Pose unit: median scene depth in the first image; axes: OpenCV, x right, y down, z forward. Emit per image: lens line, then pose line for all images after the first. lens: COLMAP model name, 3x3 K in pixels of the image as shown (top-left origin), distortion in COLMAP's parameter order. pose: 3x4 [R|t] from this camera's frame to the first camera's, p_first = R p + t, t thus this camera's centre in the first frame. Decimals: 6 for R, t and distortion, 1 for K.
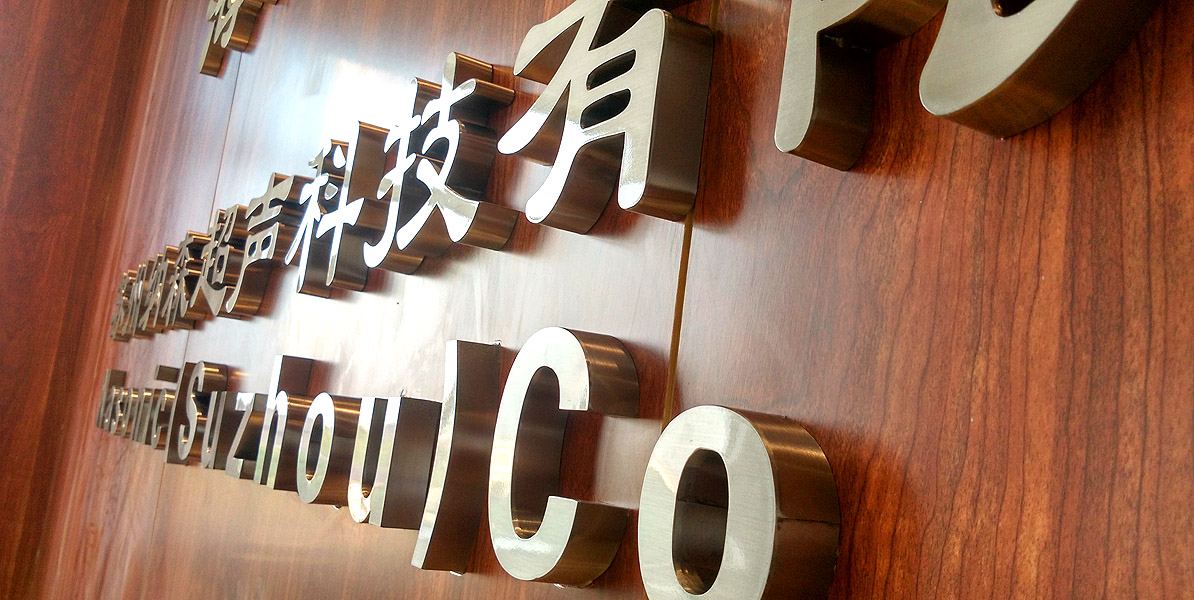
lens RADIAL K [[1051.2, 0, 594.0], [0, 1051.2, 322.3], [0, 0, 1]] dist [0.229472, -0.614804]
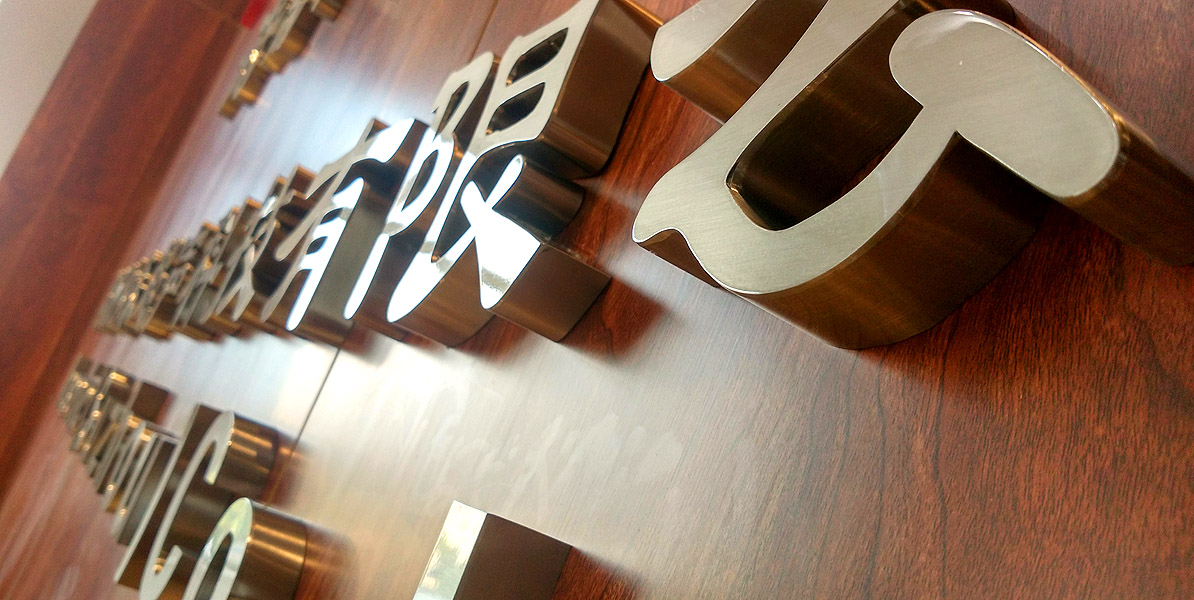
lens RADIAL K [[1054.4, 0, 606.1], [0, 1054.4, 328.9], [0, 0, 1]] dist [0.230880, -0.635658]
pose [[0.968716, 0.244144, -0.044529, 0.190197], [-0.247203, 0.965114, -0.086287, -0.039879], [0.021909, 0.094595, 0.995275, -0.091112]]
